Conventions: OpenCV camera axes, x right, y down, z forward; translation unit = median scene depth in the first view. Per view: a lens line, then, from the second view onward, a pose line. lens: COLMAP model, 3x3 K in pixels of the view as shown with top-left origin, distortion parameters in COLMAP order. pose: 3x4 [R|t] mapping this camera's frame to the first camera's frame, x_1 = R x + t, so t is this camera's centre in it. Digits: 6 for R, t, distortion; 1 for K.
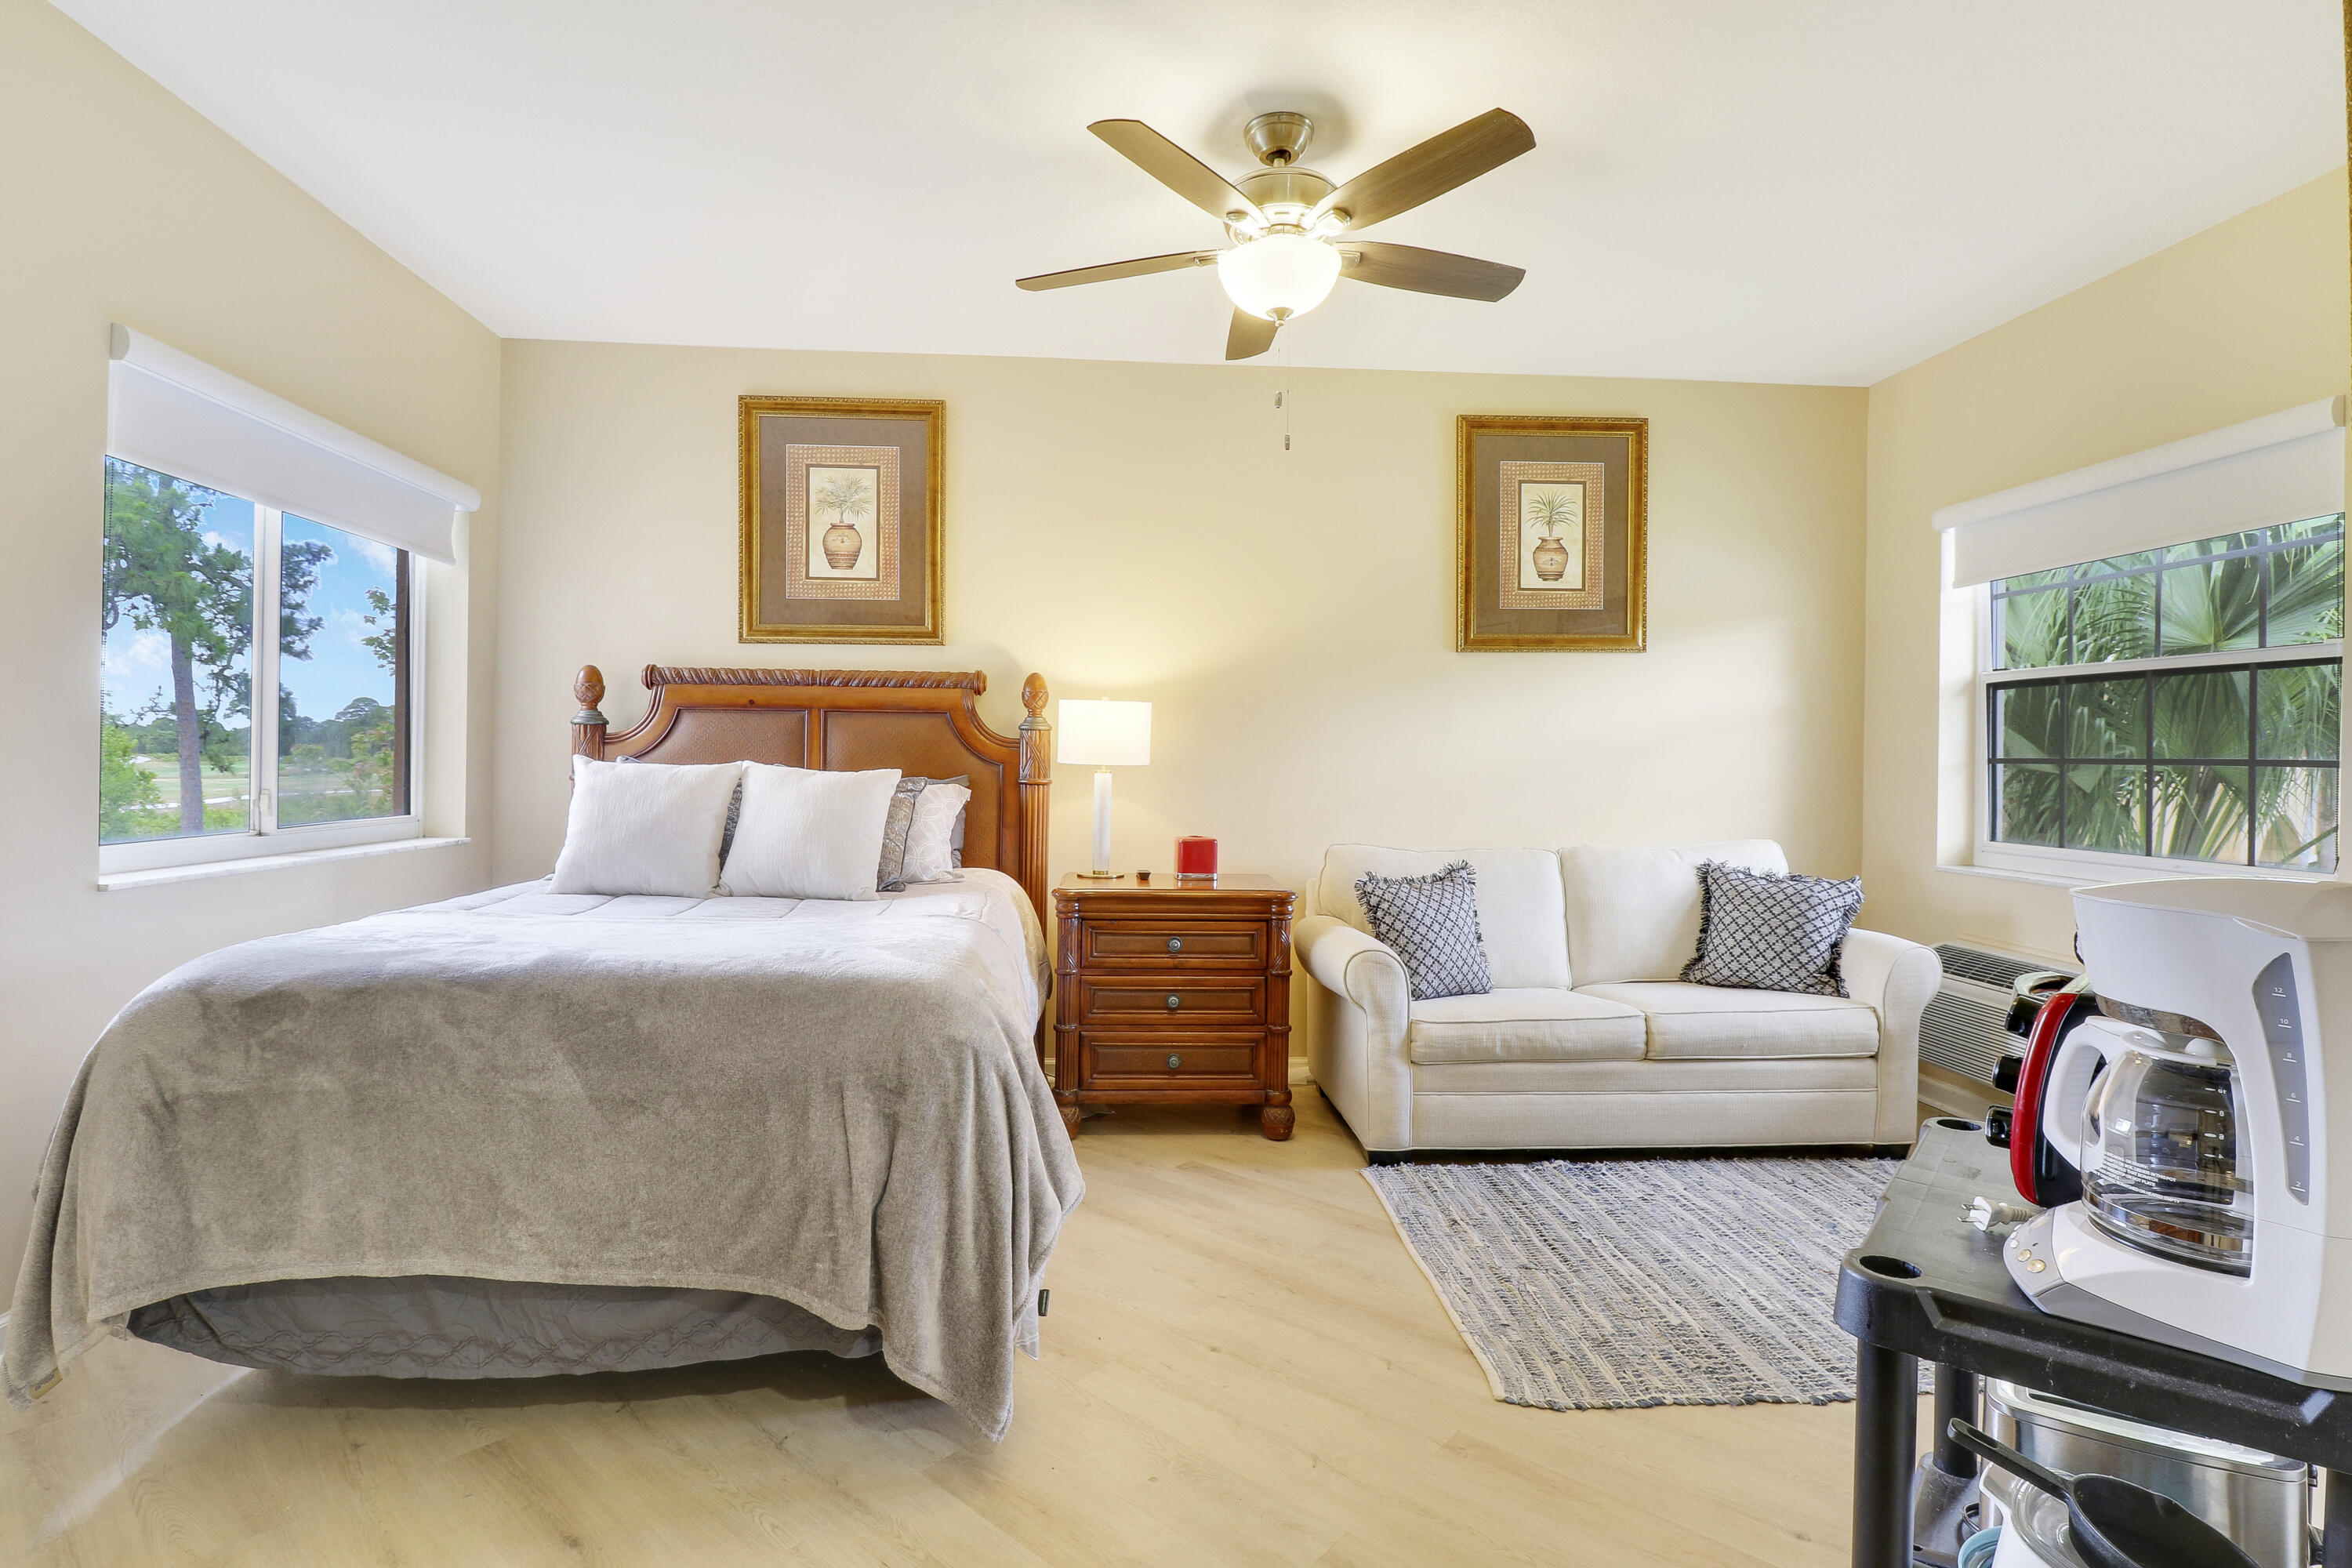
lens RADIAL K [[1137.6, 0, 1155.6], [0, 1137.6, 767.8], [0, 0, 1]] dist [0.001550, -0.013108]
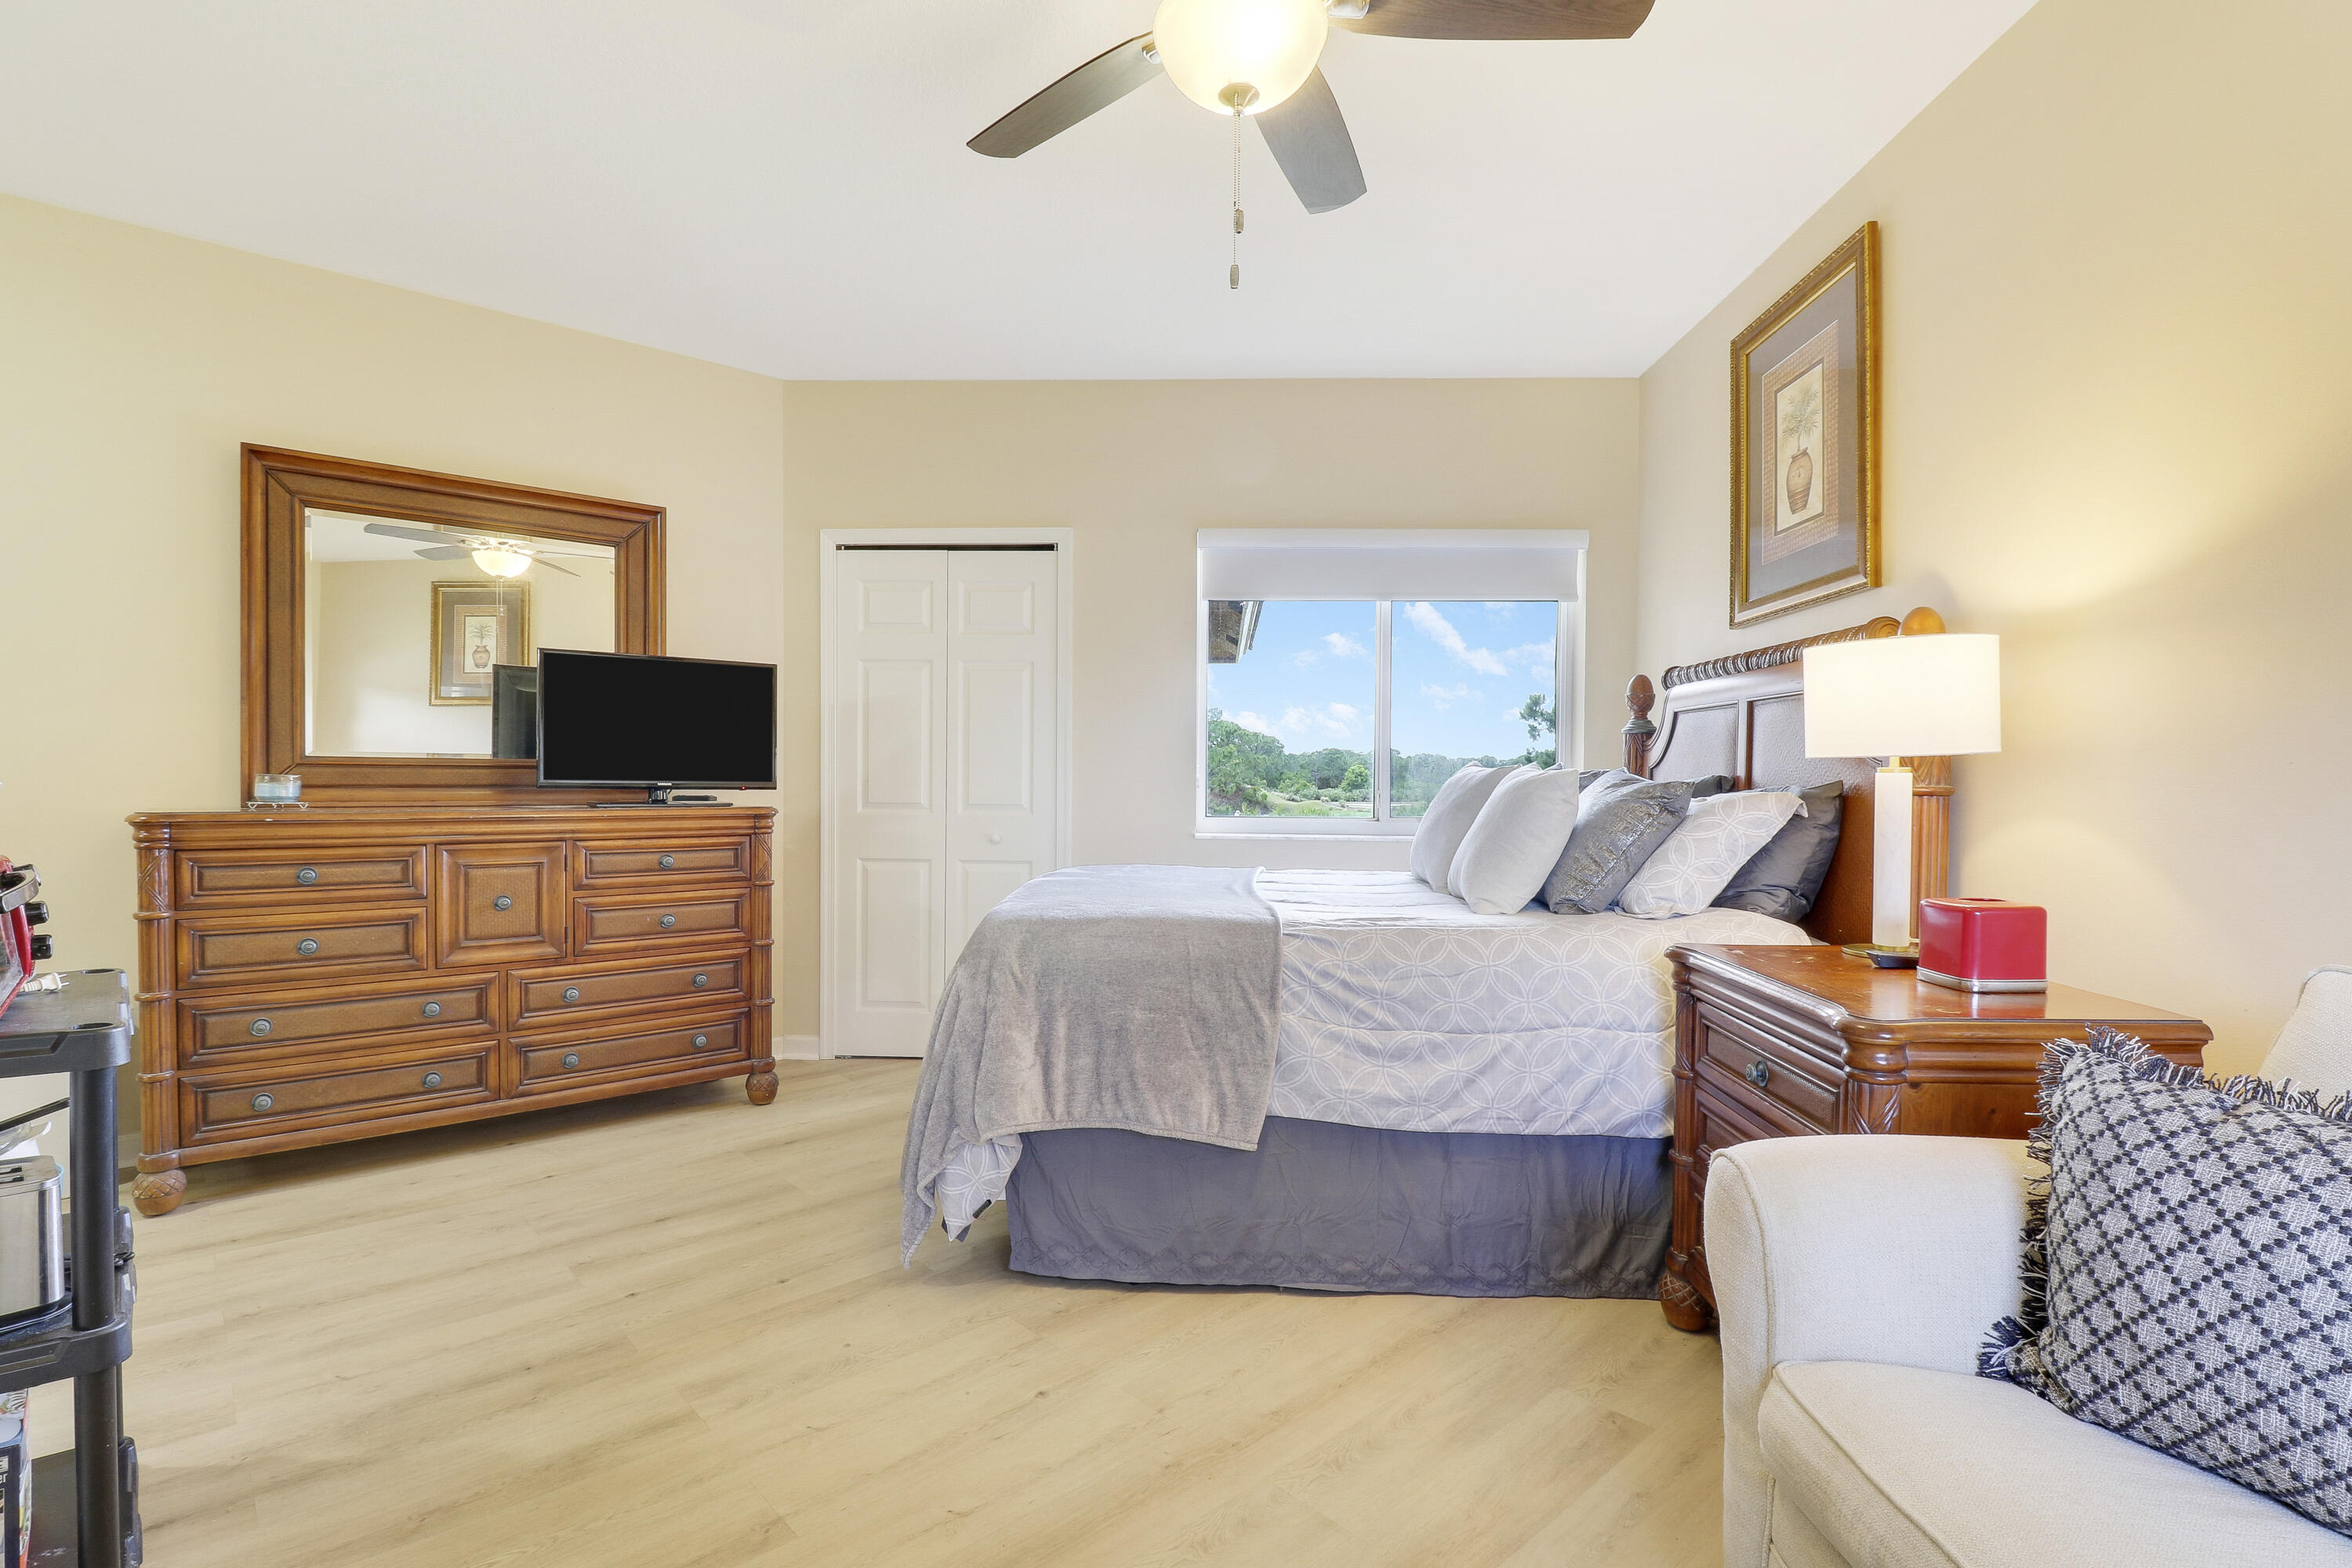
lens RADIAL K [[1113.5, 0, 1168.7], [0, 1113.5, 803.4], [0, 0, 1]] dist [0.000043, -0.014424]
pose [[-0.107660, 0.009759, -0.994140, 0.579888], [-0.015147, 0.999820, 0.011455, 0.020667], [0.994072, 0.016292, -0.107493, 0.755298]]
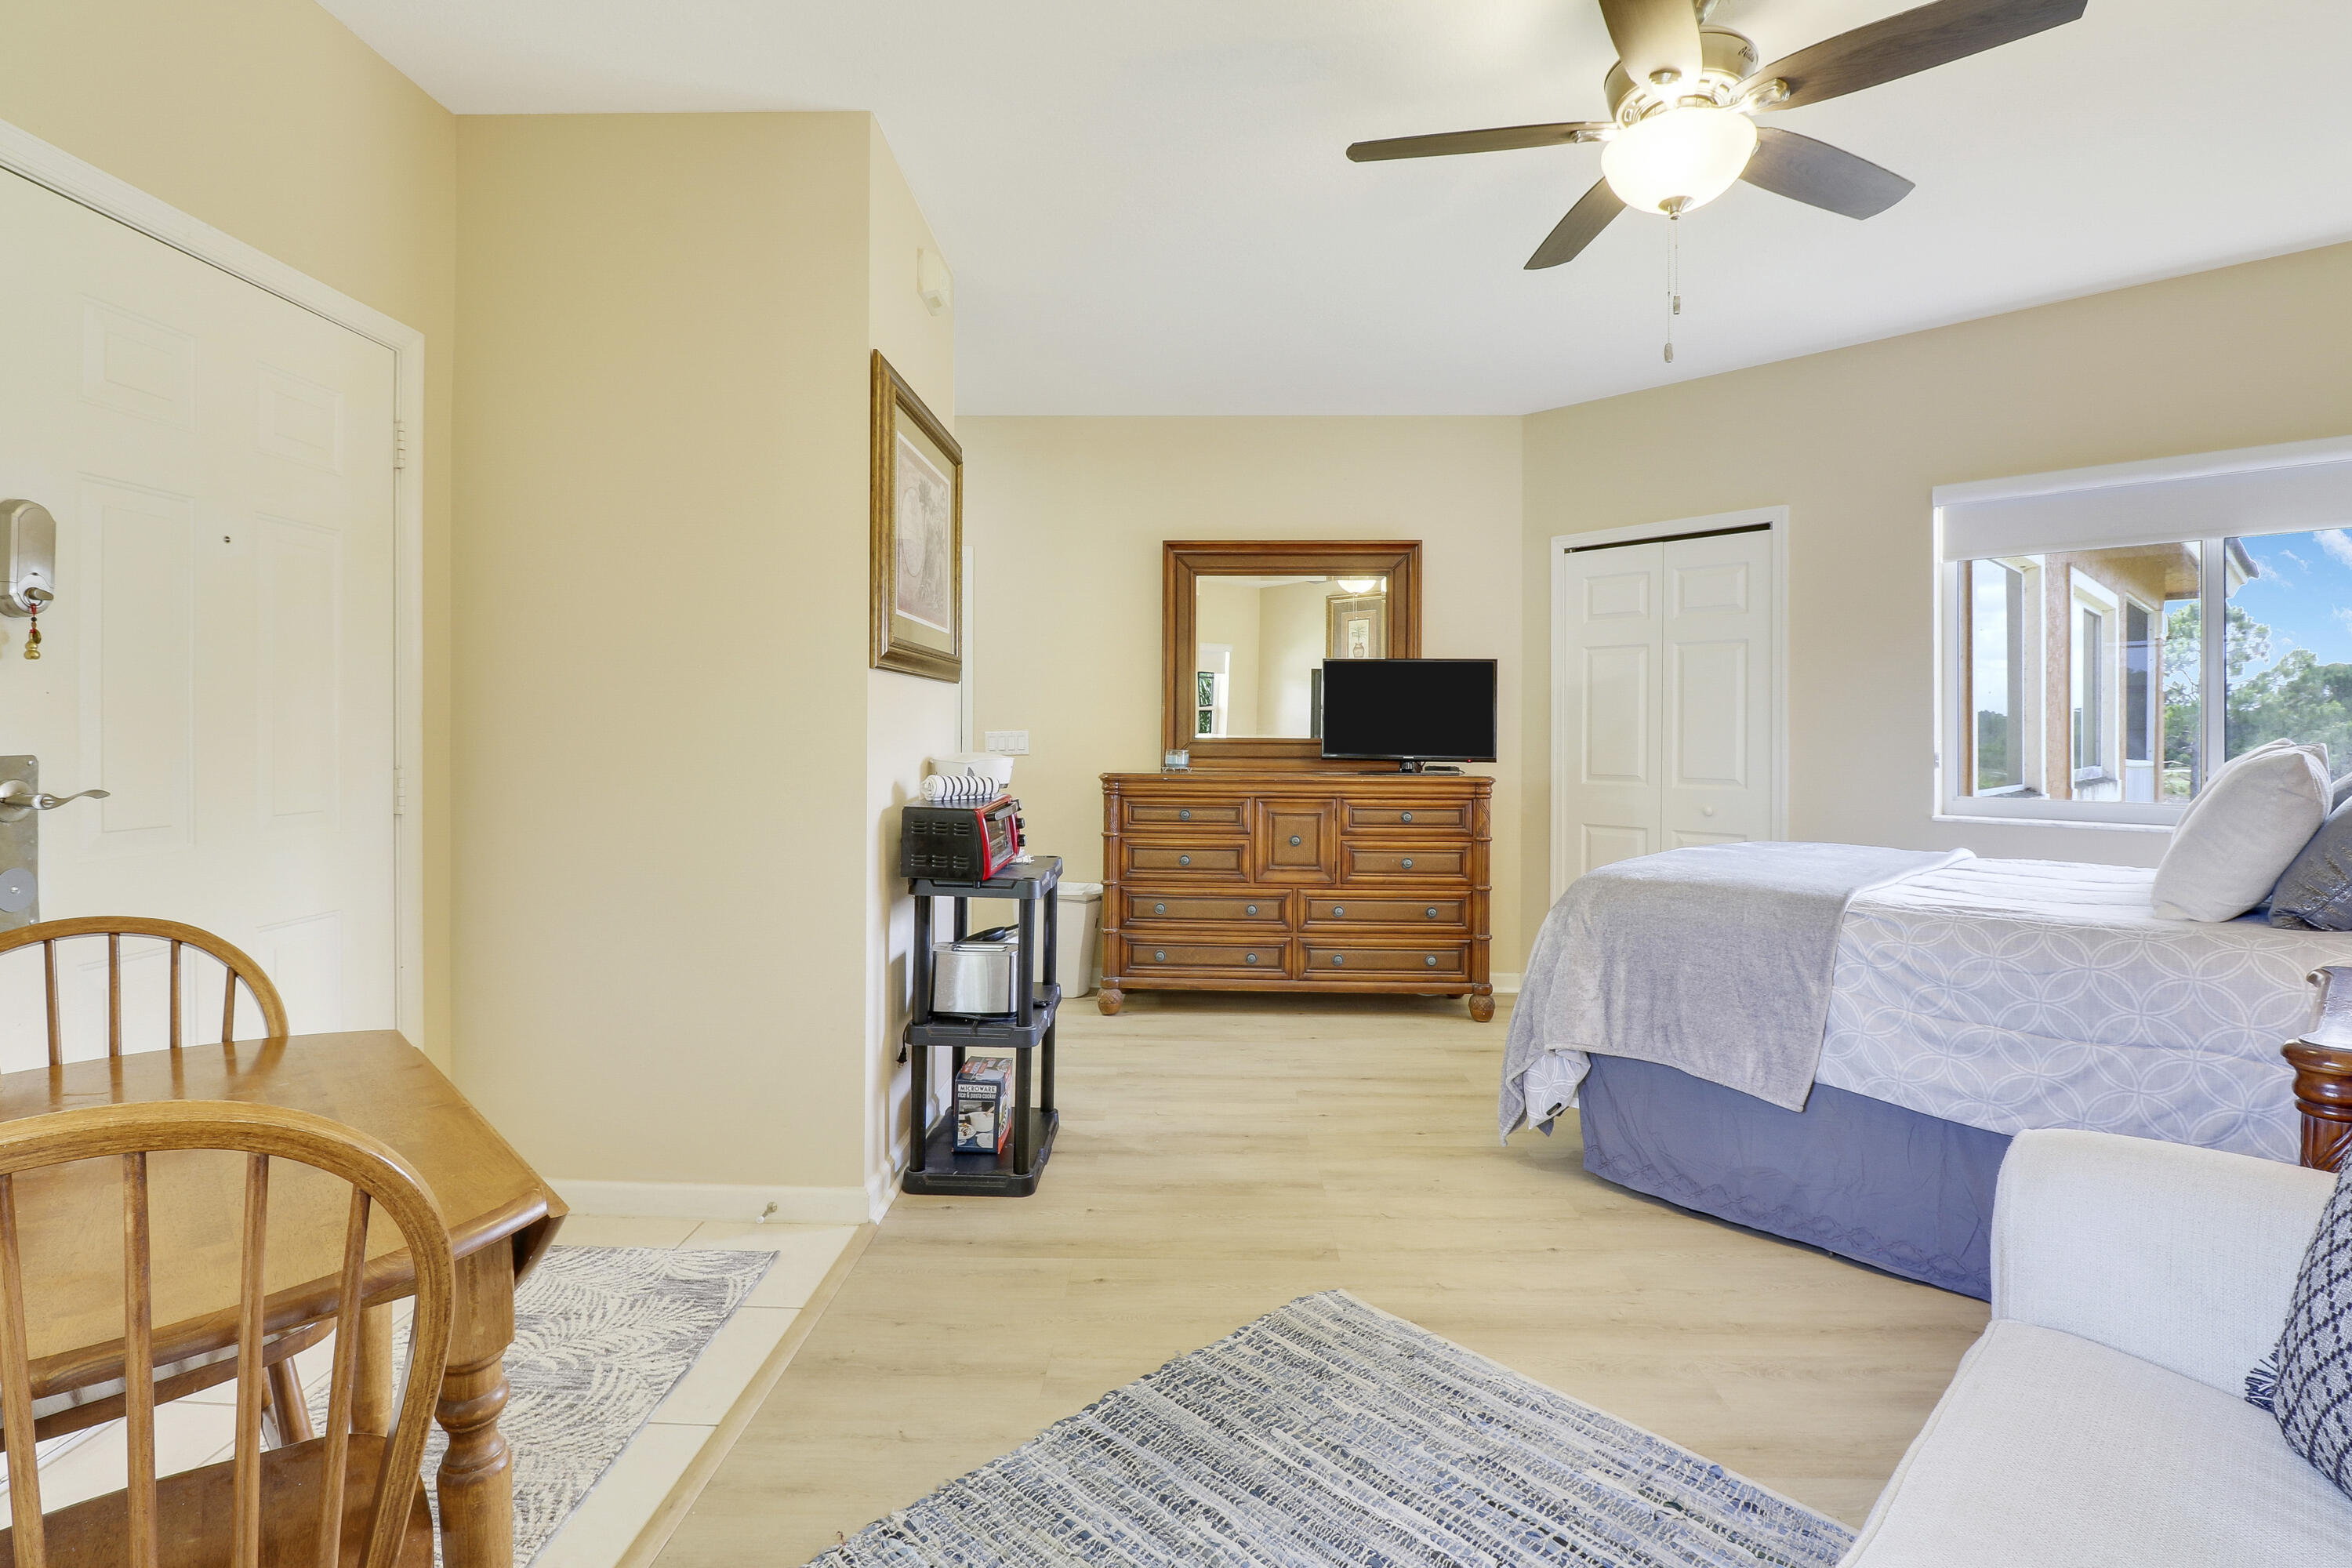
lens RADIAL K [[1119.7, 0, 1178.5], [0, 1119.7, 745.1], [0, 0, 1]] dist [0.000946, -0.013965]
pose [[-0.767187, -0.012523, -0.641301, 0.673299], [-0.019475, 0.999803, 0.003774, 0.007511], [0.641127, 0.015384, -0.767280, 1.023814]]
